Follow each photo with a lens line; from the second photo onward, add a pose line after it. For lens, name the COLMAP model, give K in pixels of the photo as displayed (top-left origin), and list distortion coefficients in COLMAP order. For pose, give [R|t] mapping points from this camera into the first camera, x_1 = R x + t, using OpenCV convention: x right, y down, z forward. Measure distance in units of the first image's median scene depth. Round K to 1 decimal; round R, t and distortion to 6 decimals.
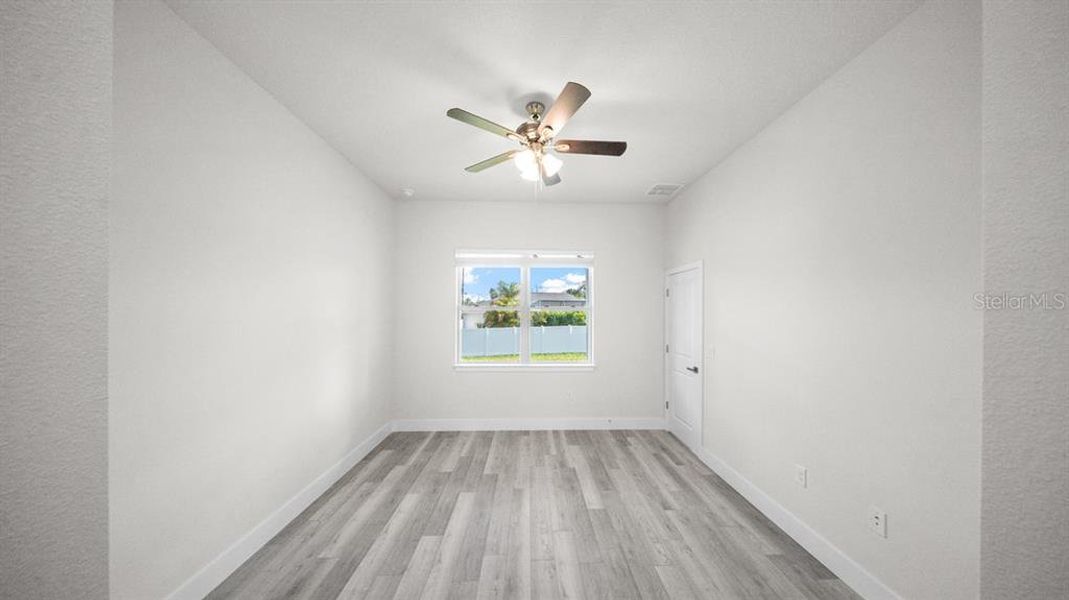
lens RADIAL K [[318.5, 0, 539.5], [0, 318.5, 315.7], [0, 0, 1]] dist [-0.000318, -0.000068]
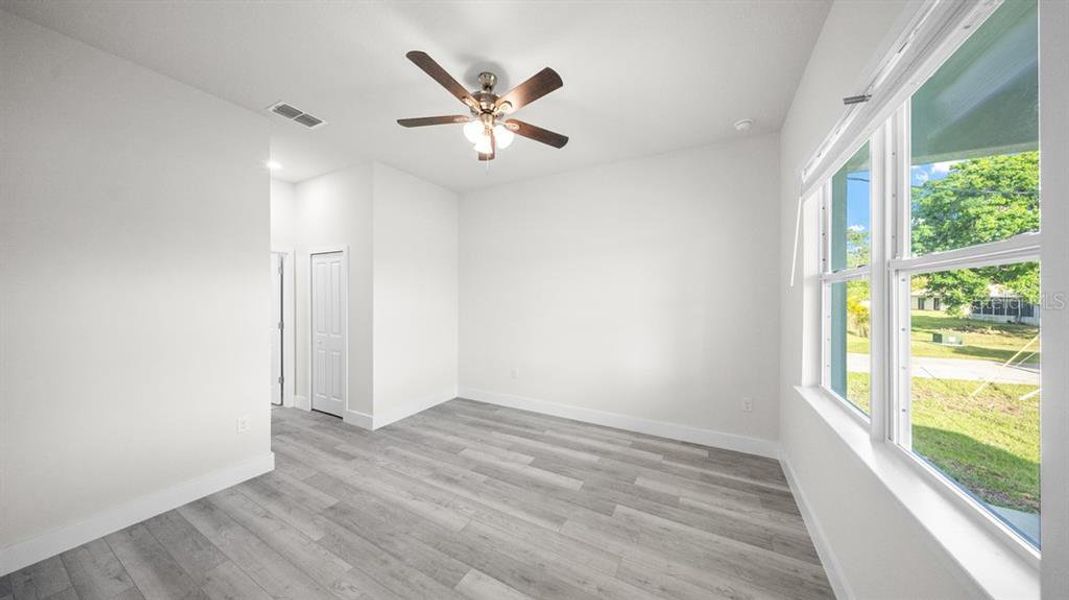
lens RADIAL K [[317.2, 0, 538.1], [0, 317.2, 310.2], [0, 0, 1]] dist [0.000780, -0.000015]
pose [[-0.499547, 0.036993, -0.865497, 0.520525], [-0.010573, 0.998753, 0.048792, 0.009658], [0.866222, 0.033525, -0.498533, 1.149694]]
